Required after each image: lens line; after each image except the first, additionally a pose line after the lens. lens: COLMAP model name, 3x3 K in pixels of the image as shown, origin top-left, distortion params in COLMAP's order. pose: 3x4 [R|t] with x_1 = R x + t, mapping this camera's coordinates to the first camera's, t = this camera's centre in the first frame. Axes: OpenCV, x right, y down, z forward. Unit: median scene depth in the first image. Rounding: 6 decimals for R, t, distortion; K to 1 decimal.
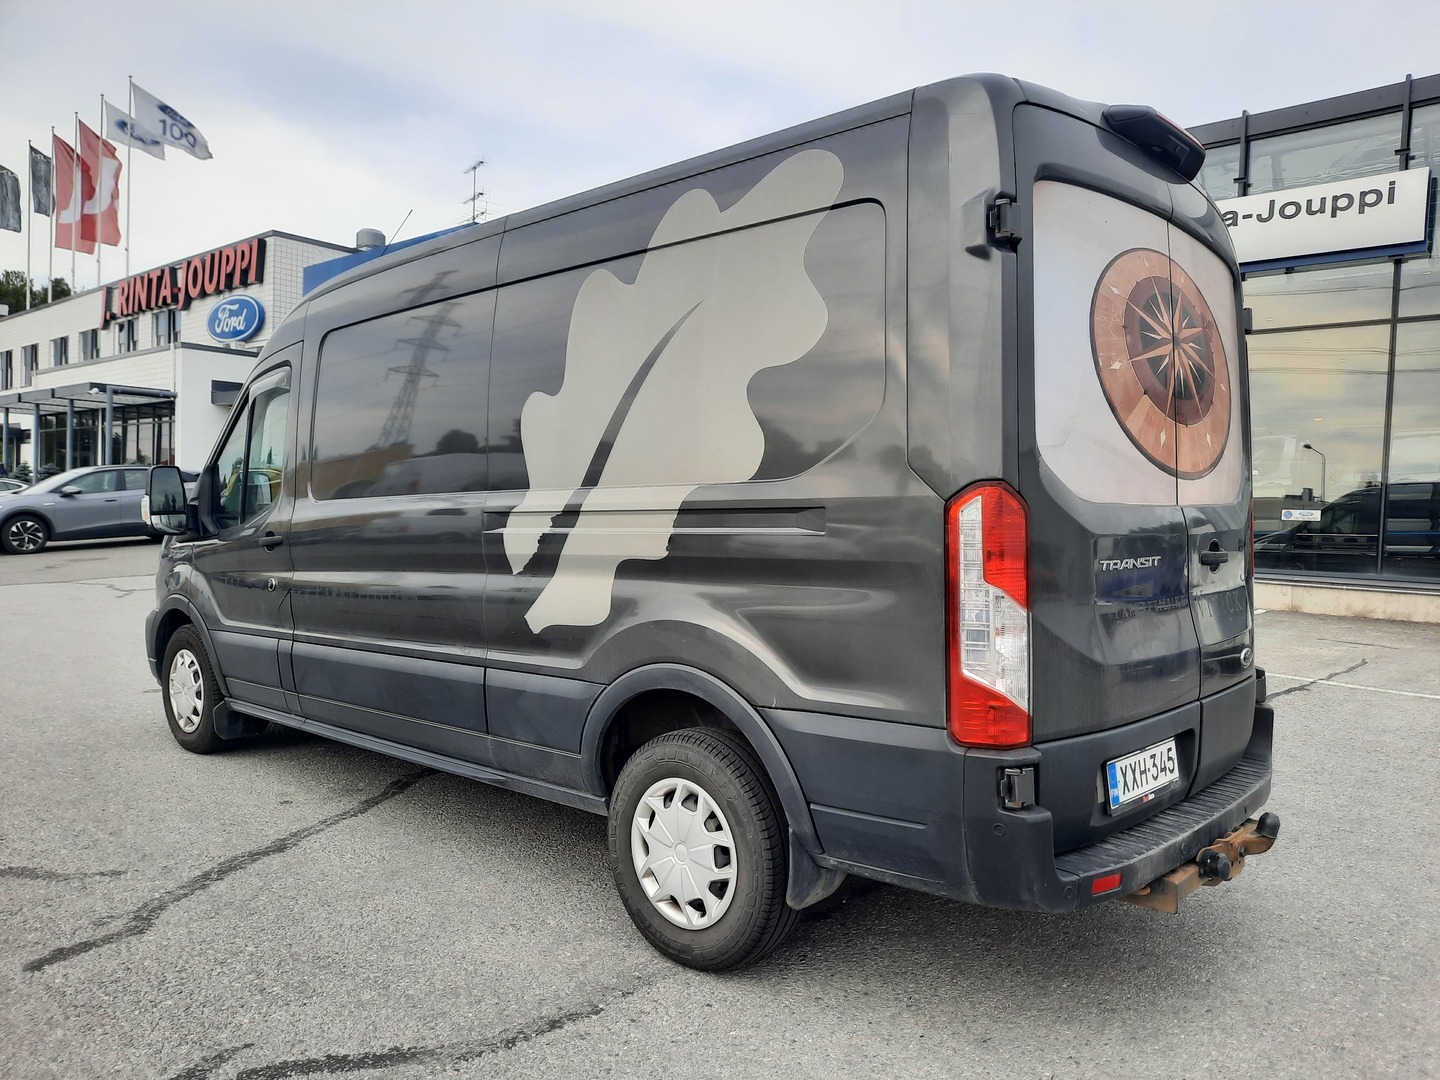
lens RADIAL K [[1126.2, 0, 714.7], [0, 1126.2, 537.4], [0, 0, 1]] dist [0.008583, -0.000303]
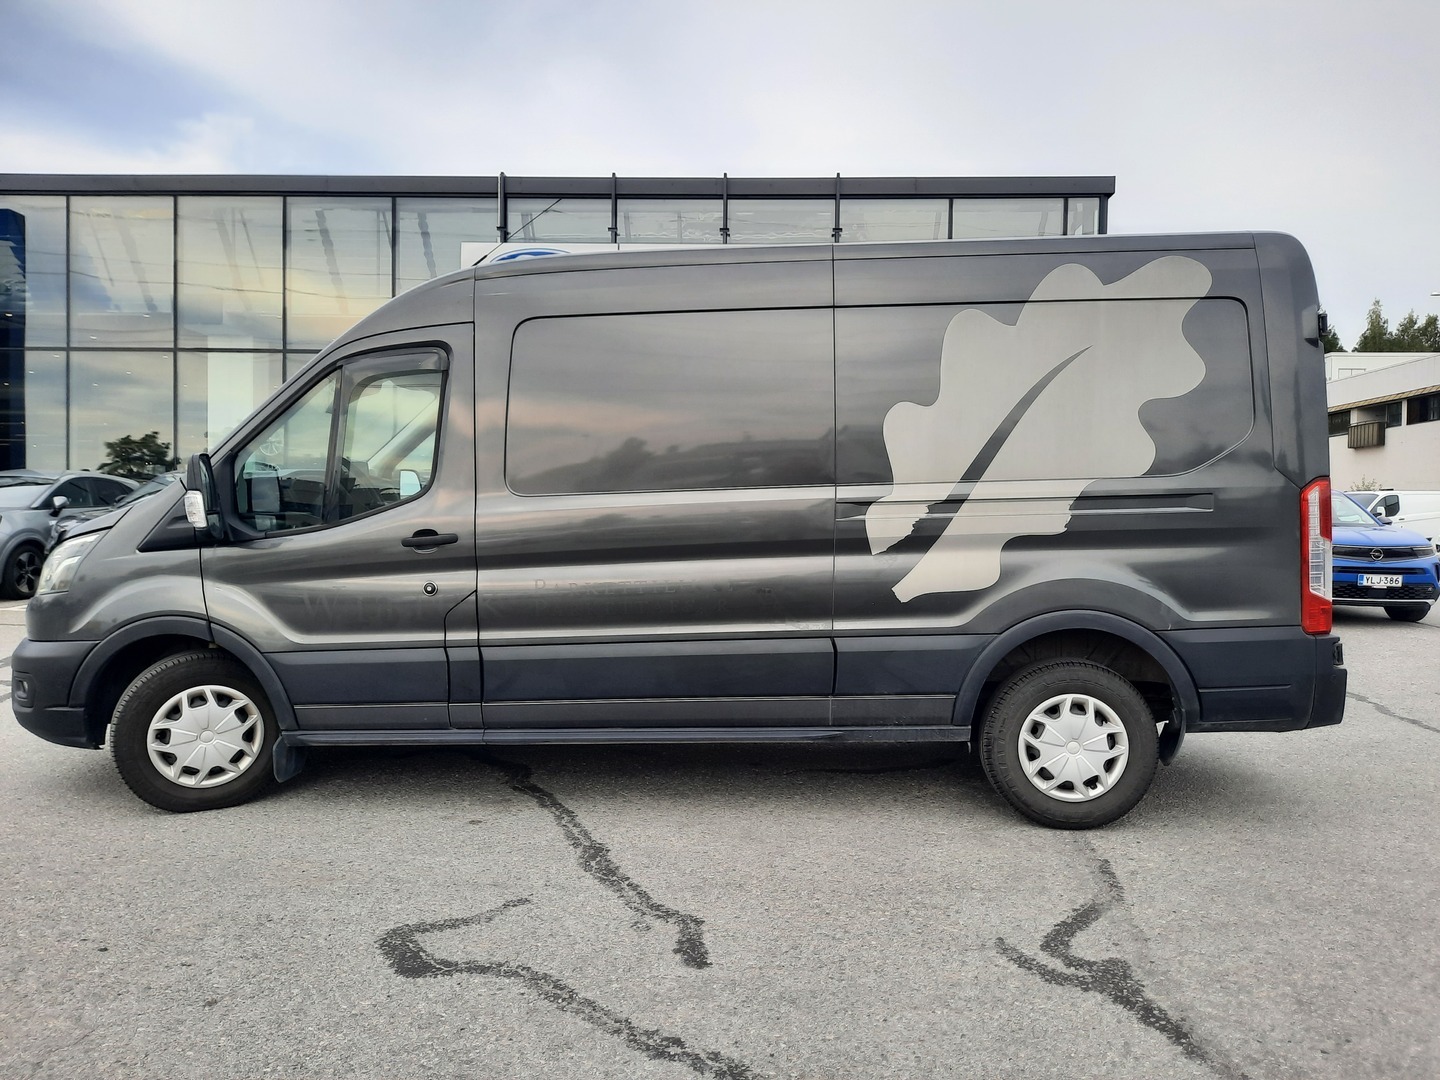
lens RADIAL K [[1126.2, 0, 707.4], [0, 1126.2, 551.8], [0, 0, 1]] dist [0.008583, -0.000303]
pose [[0.742930, -0.028397, 0.668767, -1.194936], [0.029731, 0.999514, 0.009413, 0.014696], [-0.668709, 0.012890, 0.743413, 0.259271]]
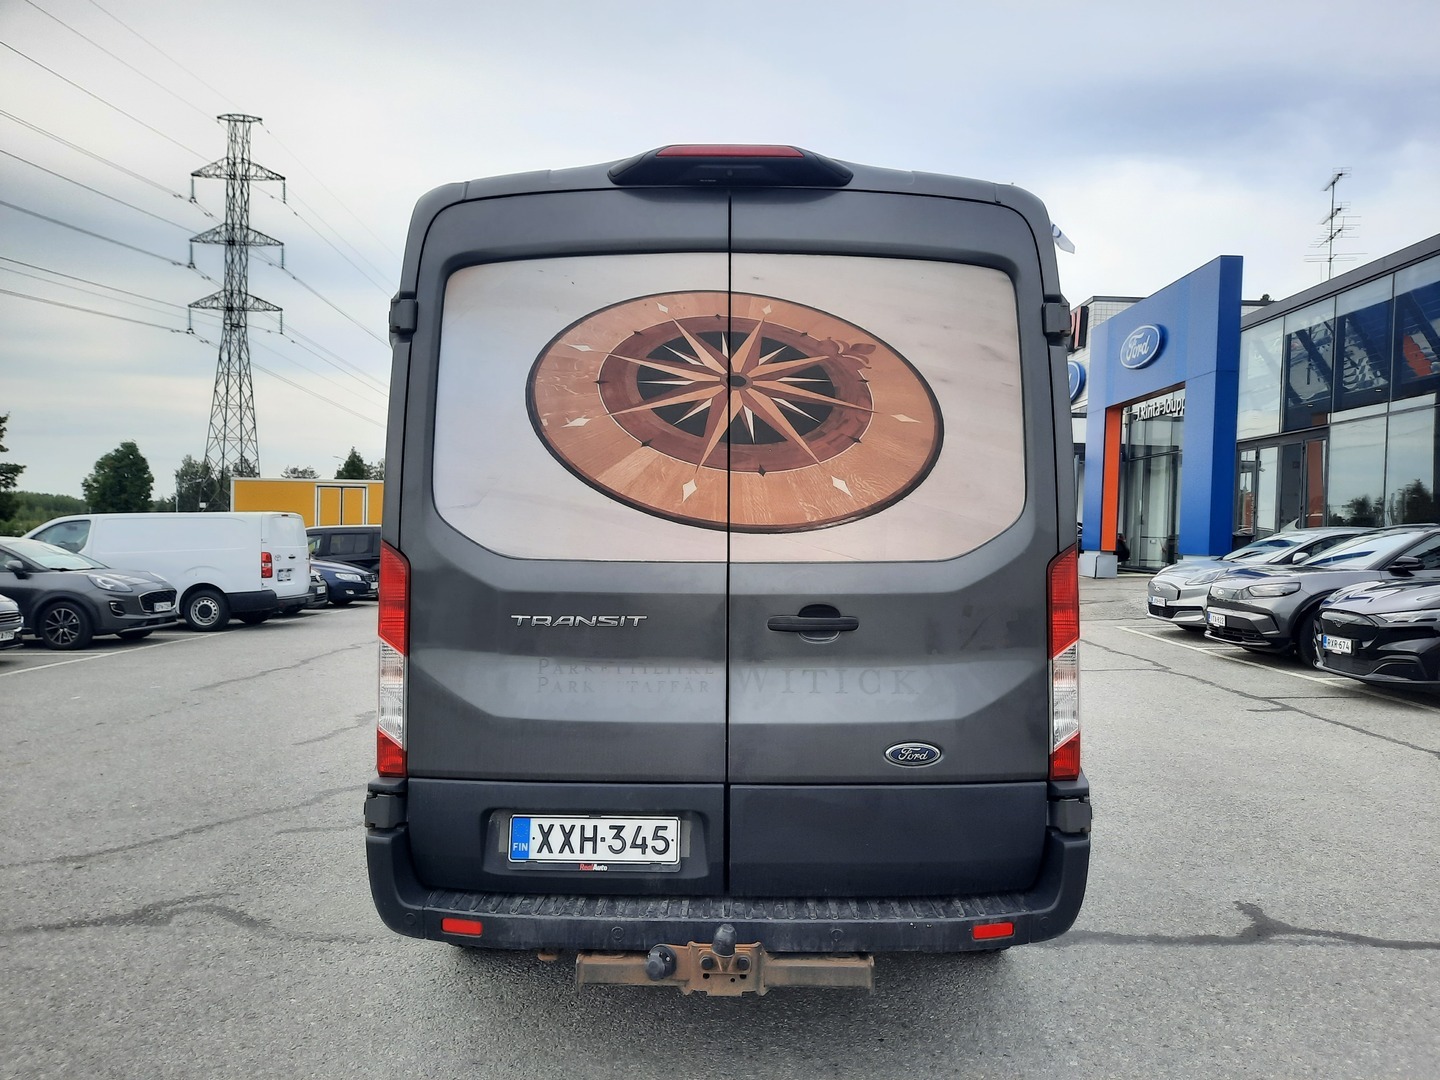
lens RADIAL K [[1126.2, 0, 729.2], [0, 1126.2, 534.6], [0, 0, 1]] dist [0.008583, -0.000303]
pose [[0.637862, -0.013756, -0.770028, 1.054763], [-0.022822, 0.999064, -0.036752, -0.017218], [0.769813, 0.041016, 0.636951, 0.409711]]
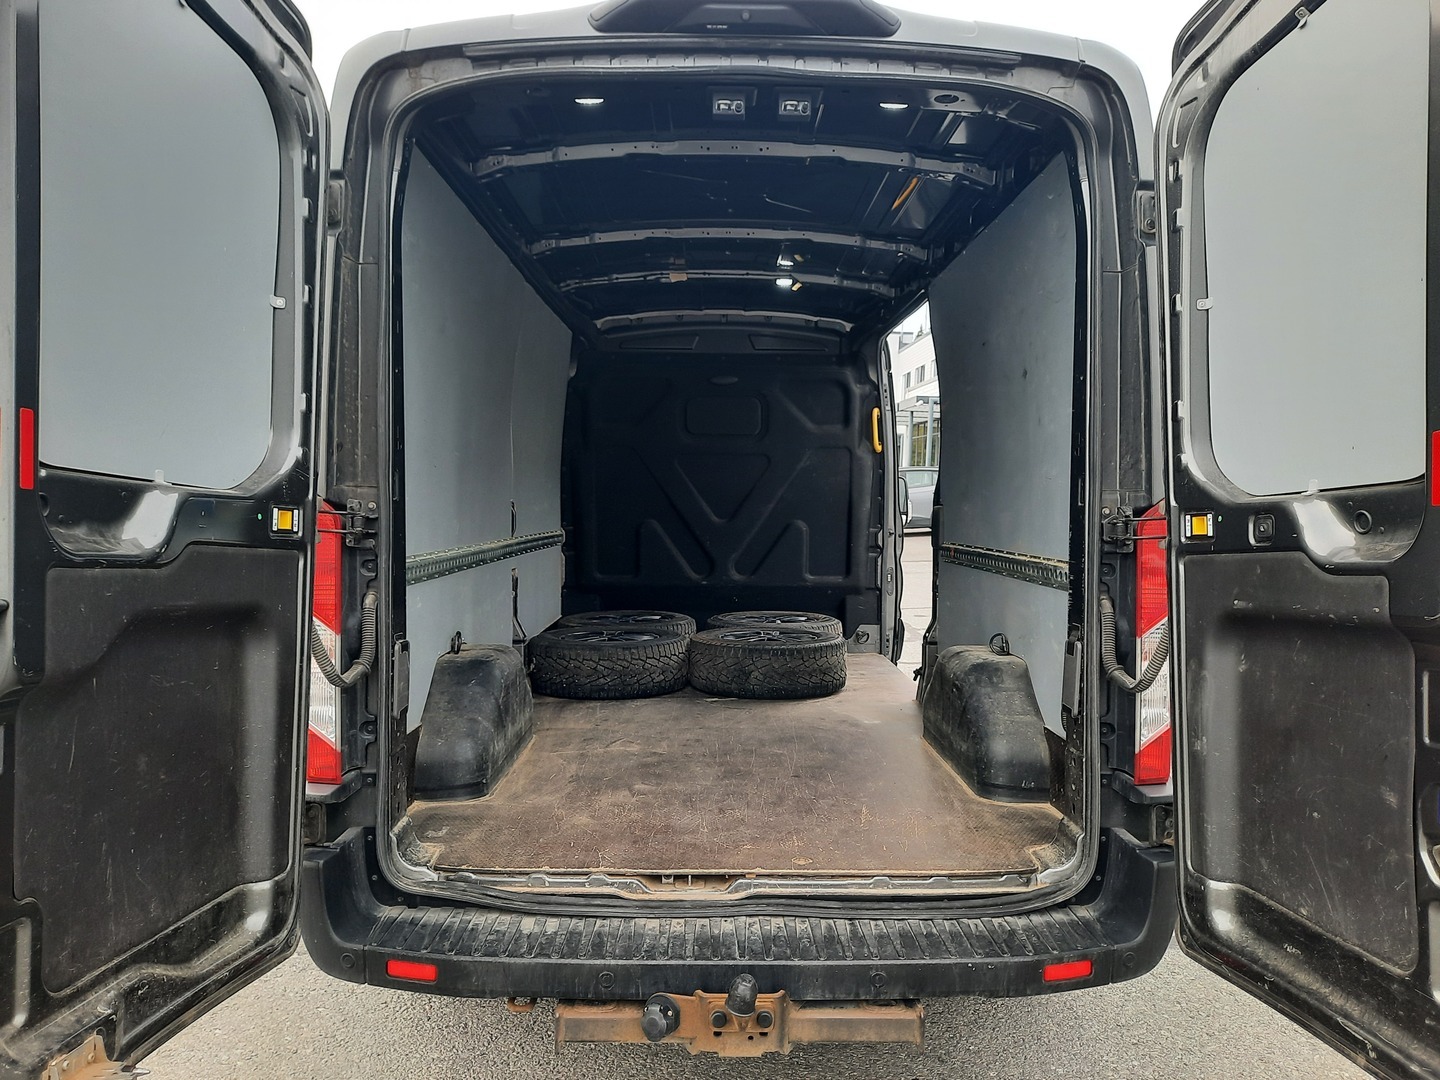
lens RADIAL K [[1126.2, 0, 708.3], [0, 1126.2, 543.9], [0, 0, 1]] dist [0.008583, -0.000303]
pose [[0.645247, 0.036211, -0.763116, 0.899335], [-0.024635, 0.999343, 0.026591, -0.029100], [0.763577, 0.001642, 0.645715, 0.500988]]
